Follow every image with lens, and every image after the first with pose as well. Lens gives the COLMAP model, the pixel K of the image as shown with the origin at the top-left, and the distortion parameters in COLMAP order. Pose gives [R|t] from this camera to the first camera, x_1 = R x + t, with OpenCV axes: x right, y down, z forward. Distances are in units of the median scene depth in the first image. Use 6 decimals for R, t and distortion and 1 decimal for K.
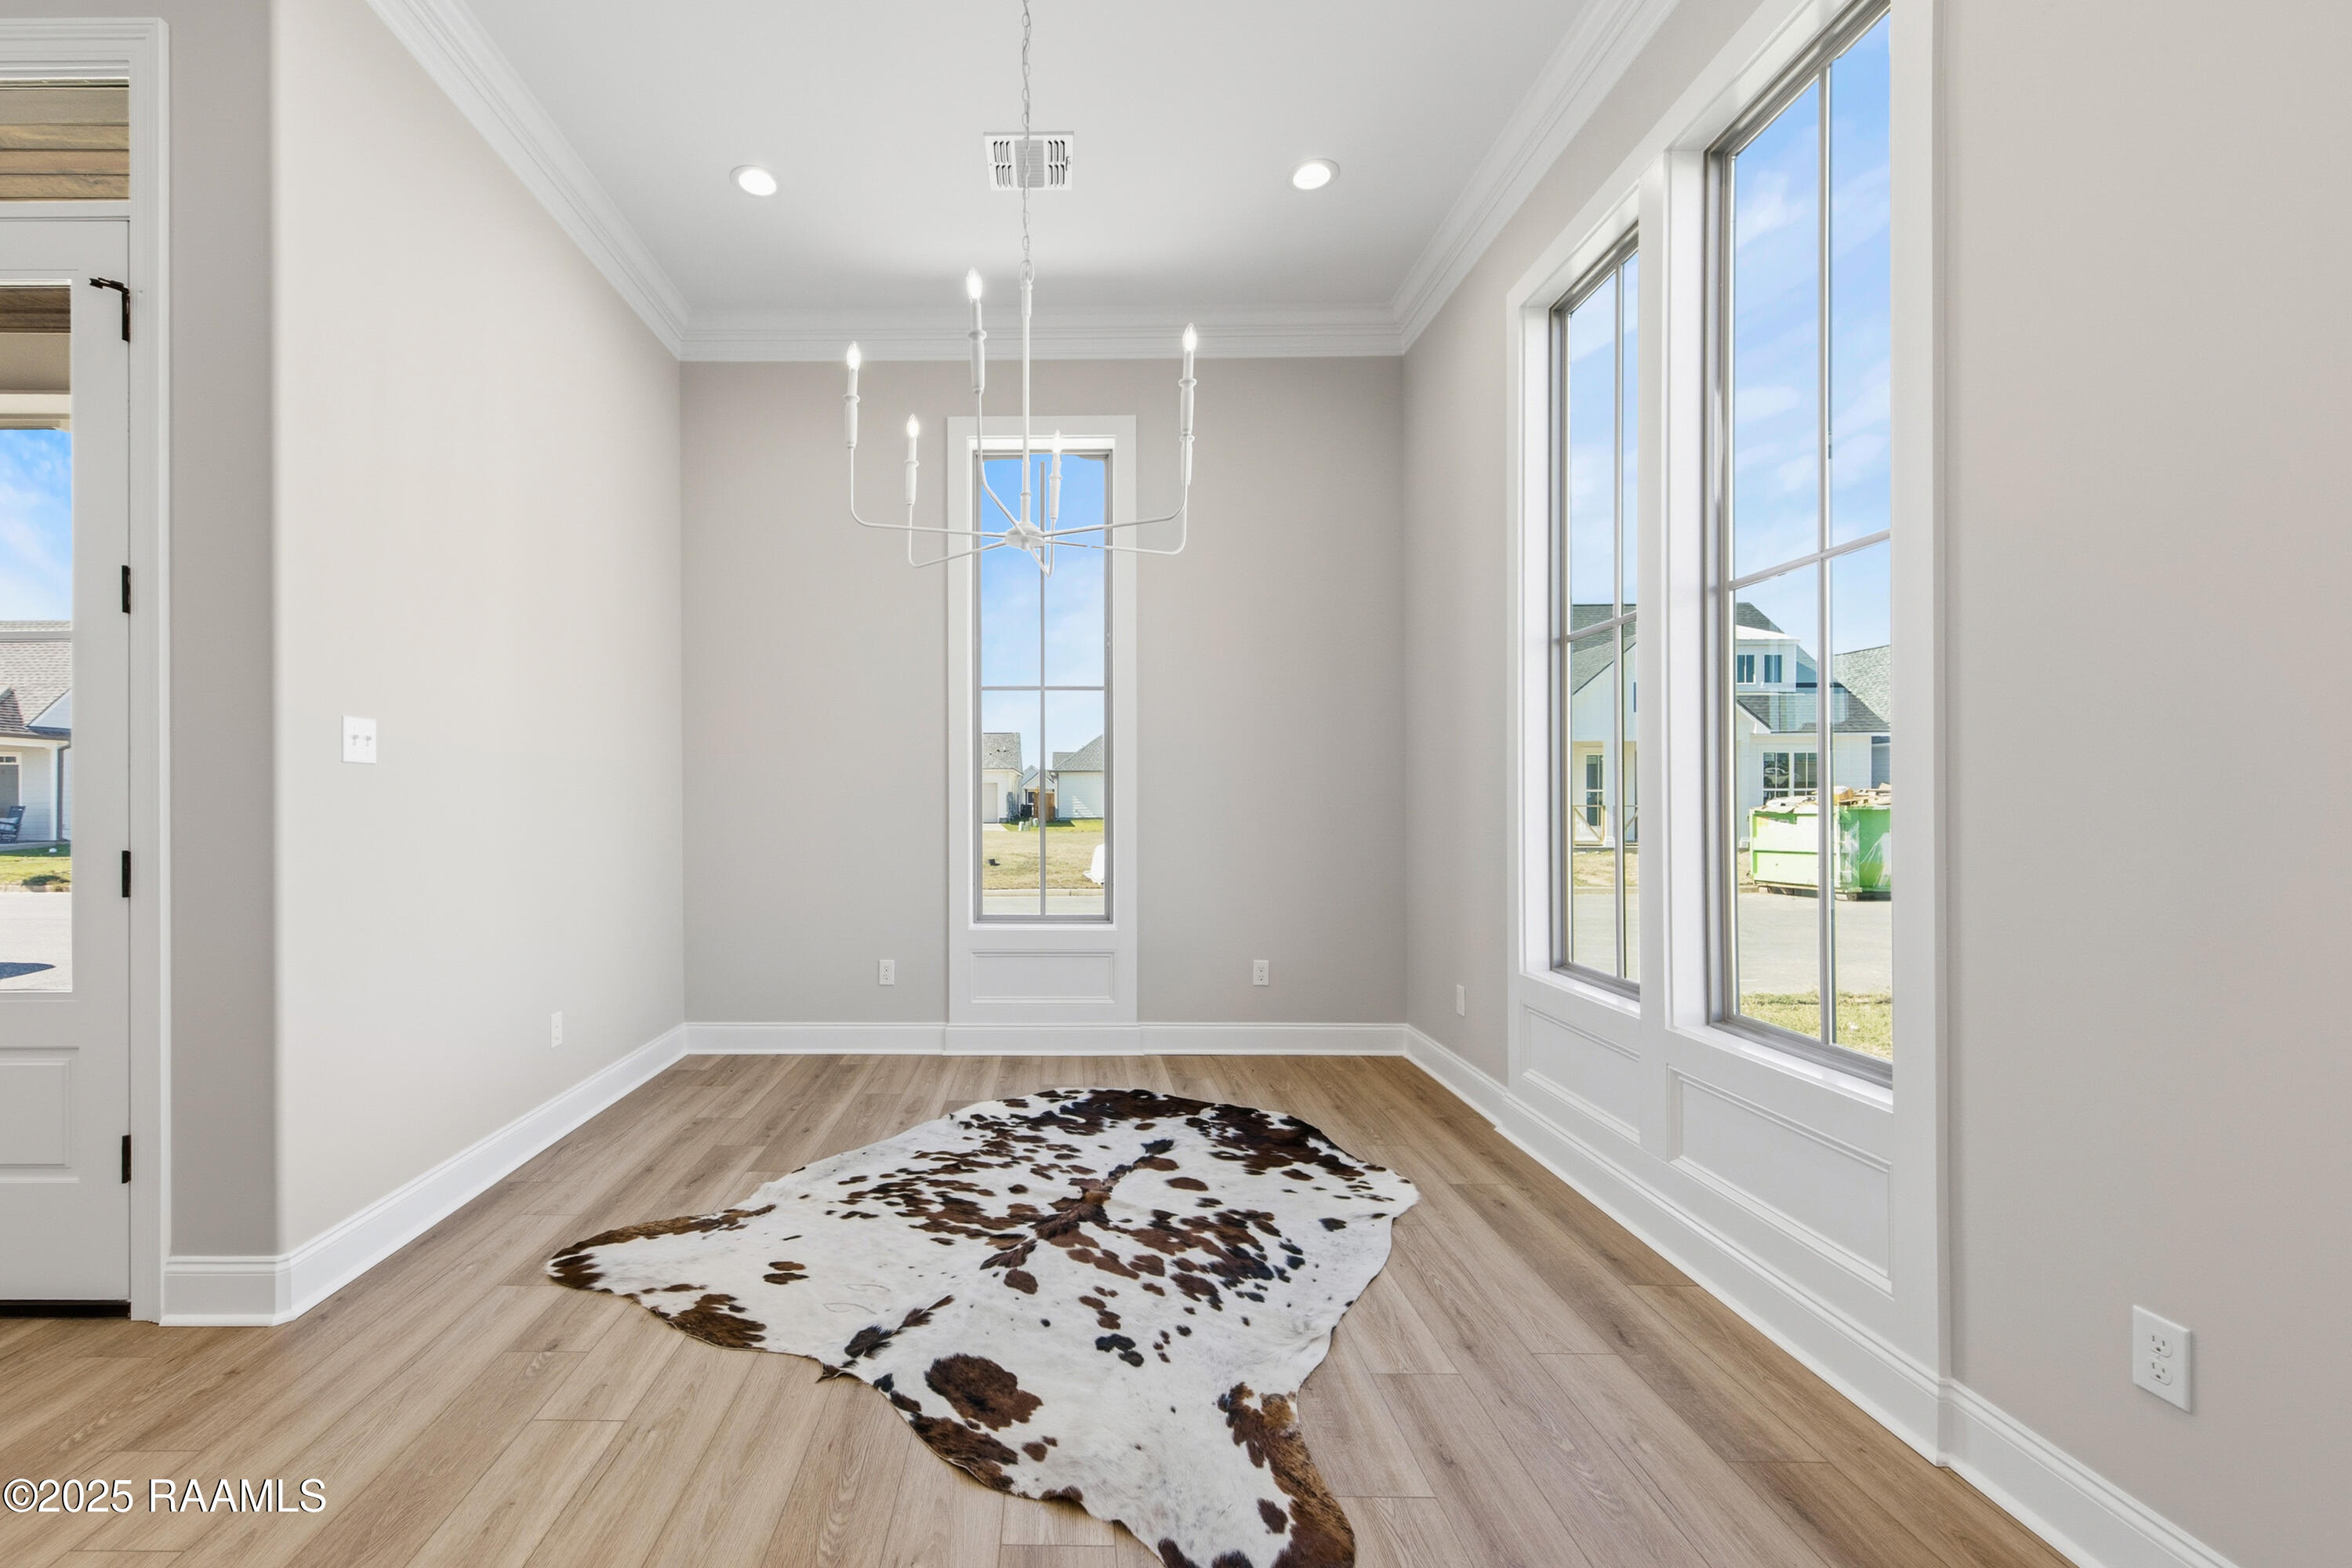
lens RADIAL K [[966.8, 0, 1047.3], [0, 966.8, 797.0], [0, 0, 1]] dist [0.016863, 0.000073]
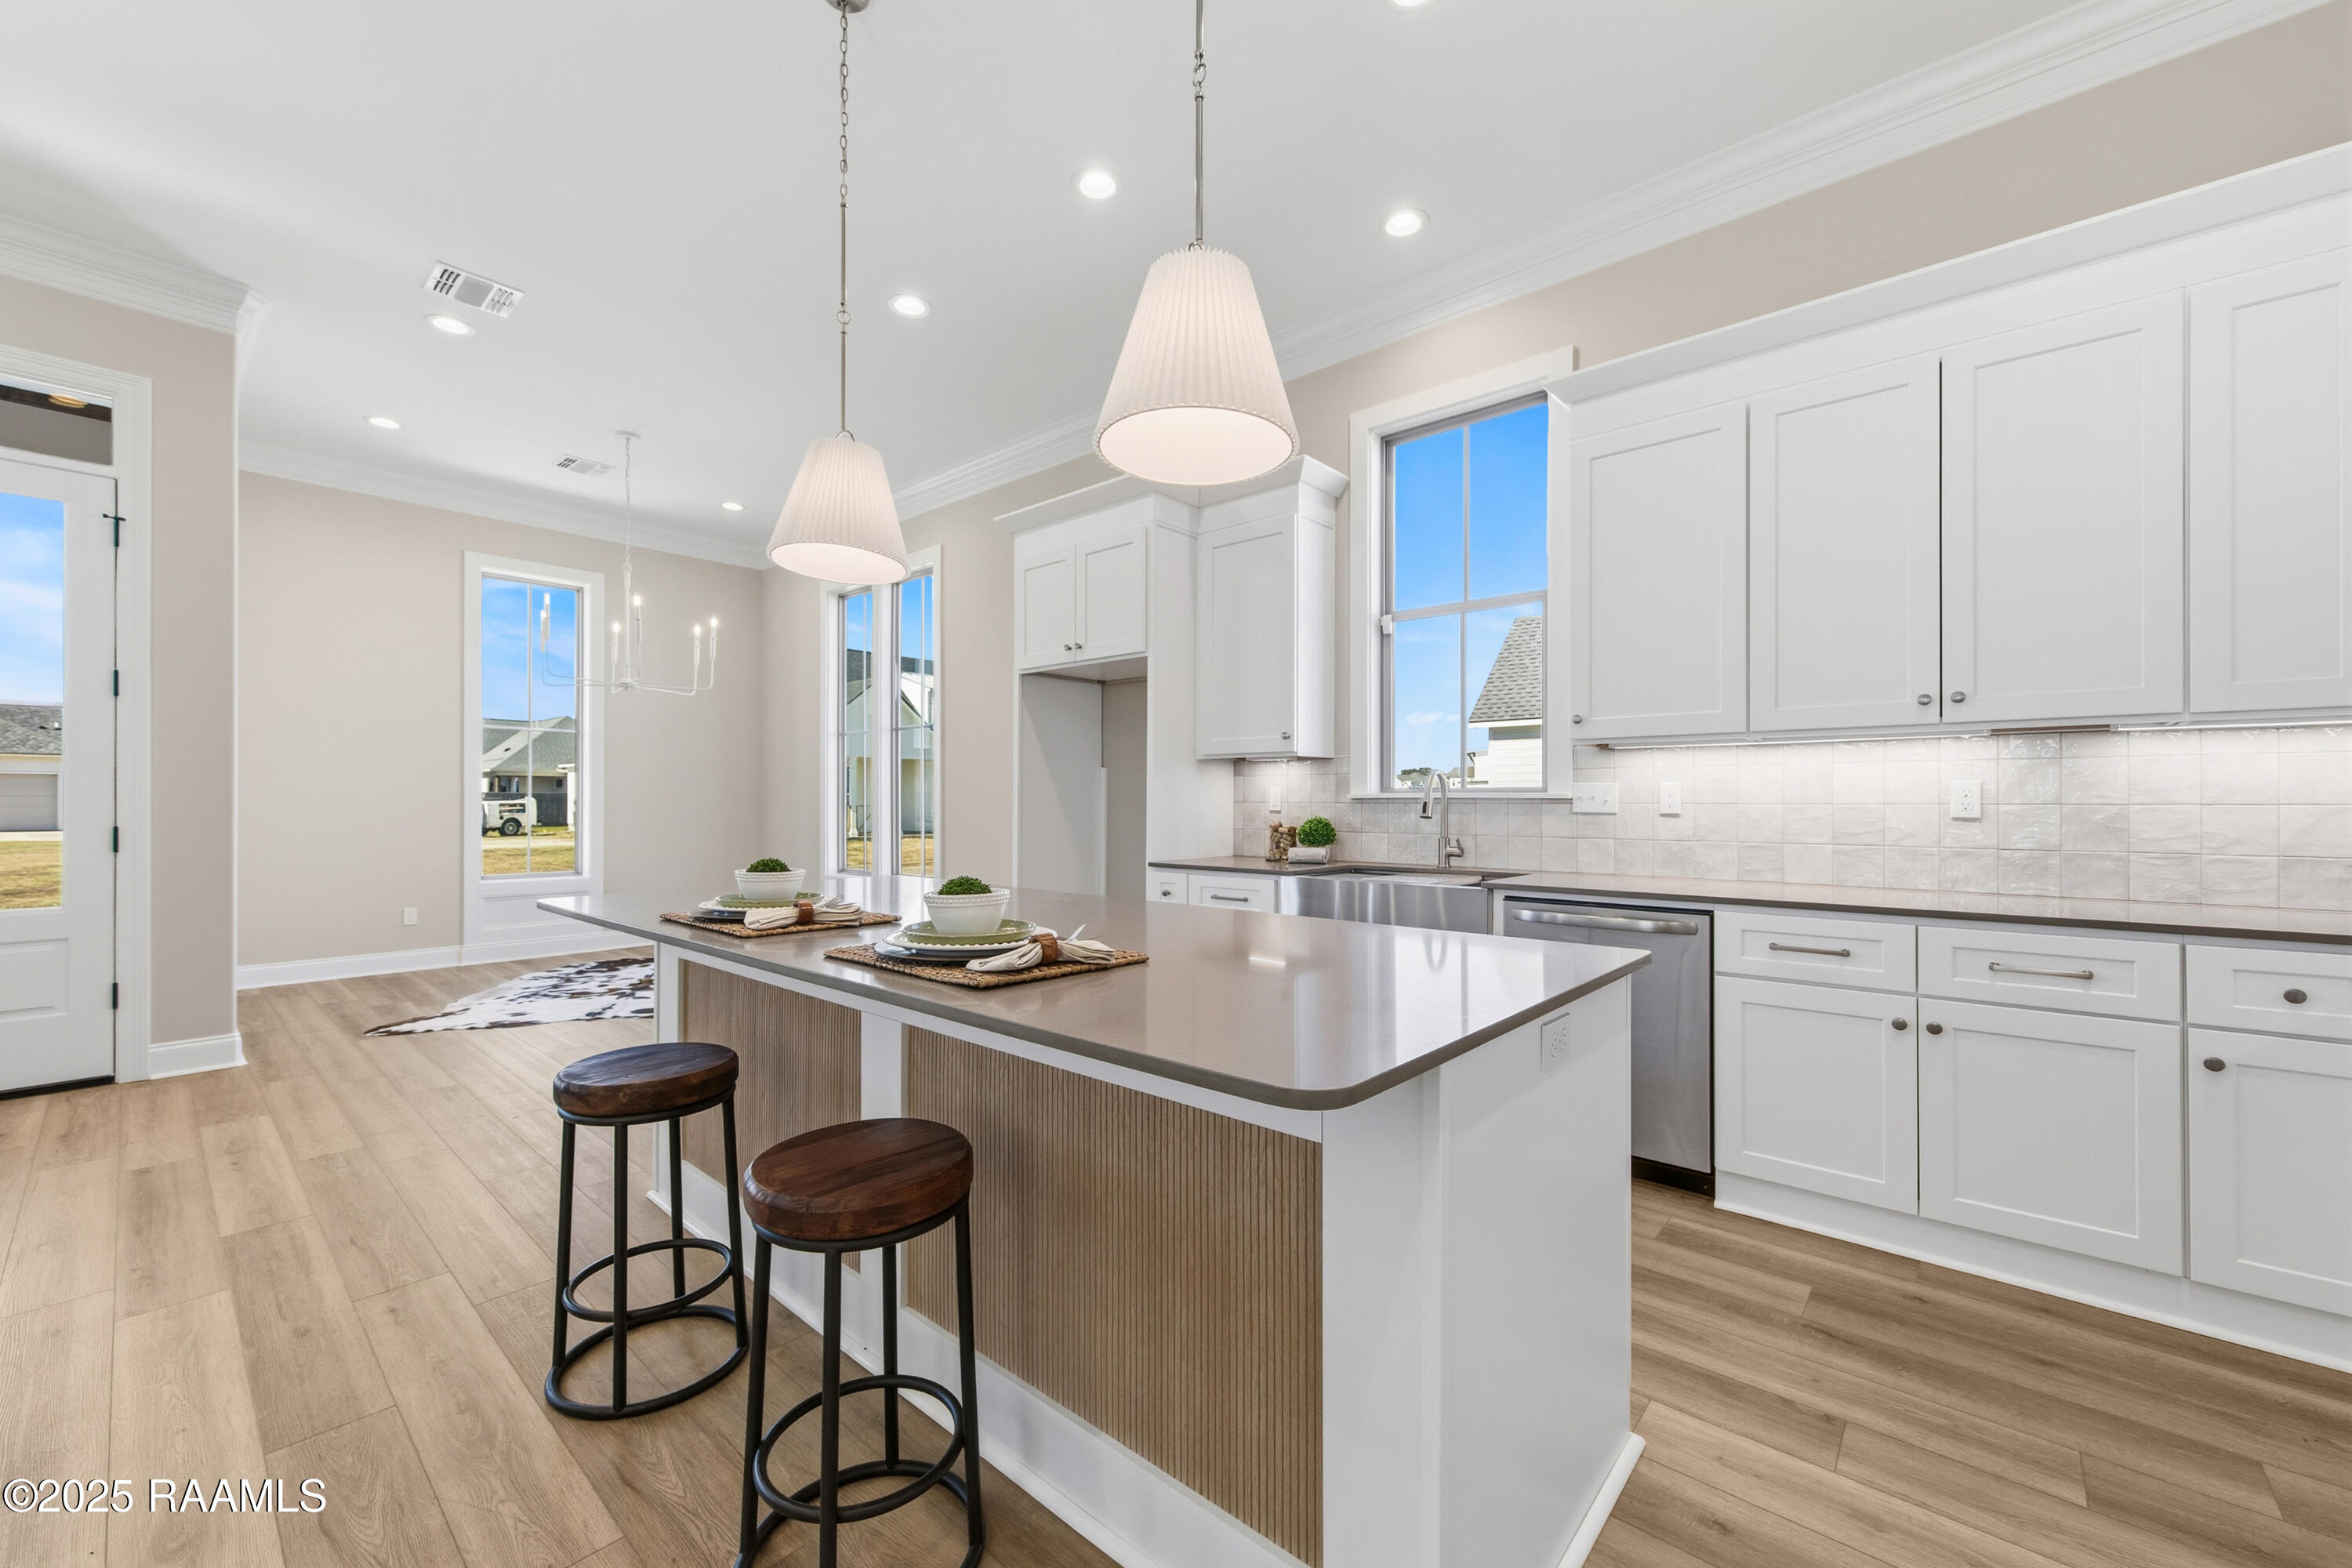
lens RADIAL K [[906.5, 0, 1171.2], [0, 906.5, 791.0], [0, 0, 1]] dist [0.001533, 0.000160]
pose [[0.650593, 0.006329, 0.759400, -0.469638], [-0.001112, 0.999972, -0.007382, -0.000426], [-0.759426, 0.003958, 0.650582, -0.786156]]
